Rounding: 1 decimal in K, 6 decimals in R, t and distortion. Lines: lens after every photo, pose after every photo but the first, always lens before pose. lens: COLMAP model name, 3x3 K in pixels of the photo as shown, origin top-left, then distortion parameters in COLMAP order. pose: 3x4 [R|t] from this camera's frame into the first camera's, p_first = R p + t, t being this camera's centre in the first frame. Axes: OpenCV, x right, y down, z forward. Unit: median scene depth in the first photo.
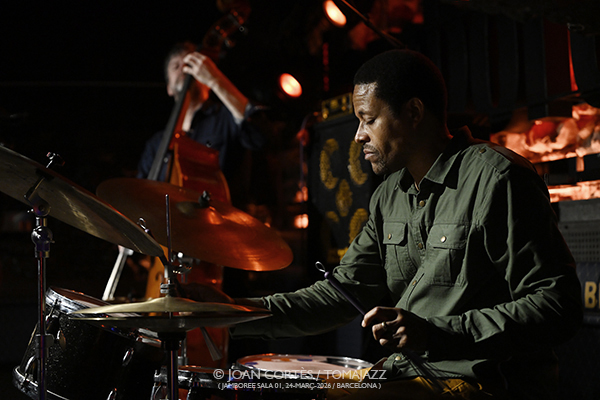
lens RADIAL K [[1222.3, 0, 300.2], [0, 1222.3, 199.6], [0, 0, 1]] dist [0.032196, 0.000000]
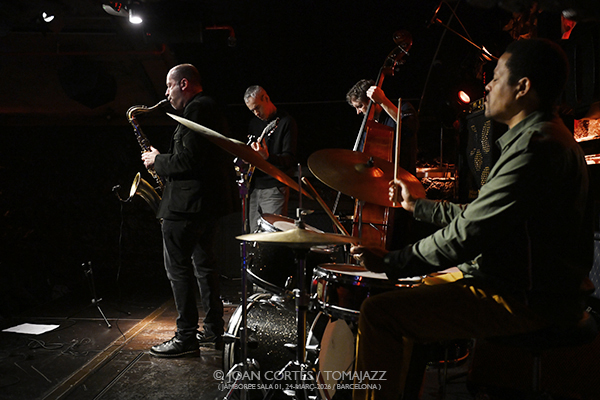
lens RADIAL K [[560.8, 0, 299.4], [0, 560.8, 200.0], [0, 0, 1]] dist [0.002933, 0.000000]
pose [[0.936956, 0.021130, -0.348809, 0.088279], [0.004130, 0.997431, 0.071516, -0.003247], [0.349424, -0.068448, 0.934461, 0.208629]]
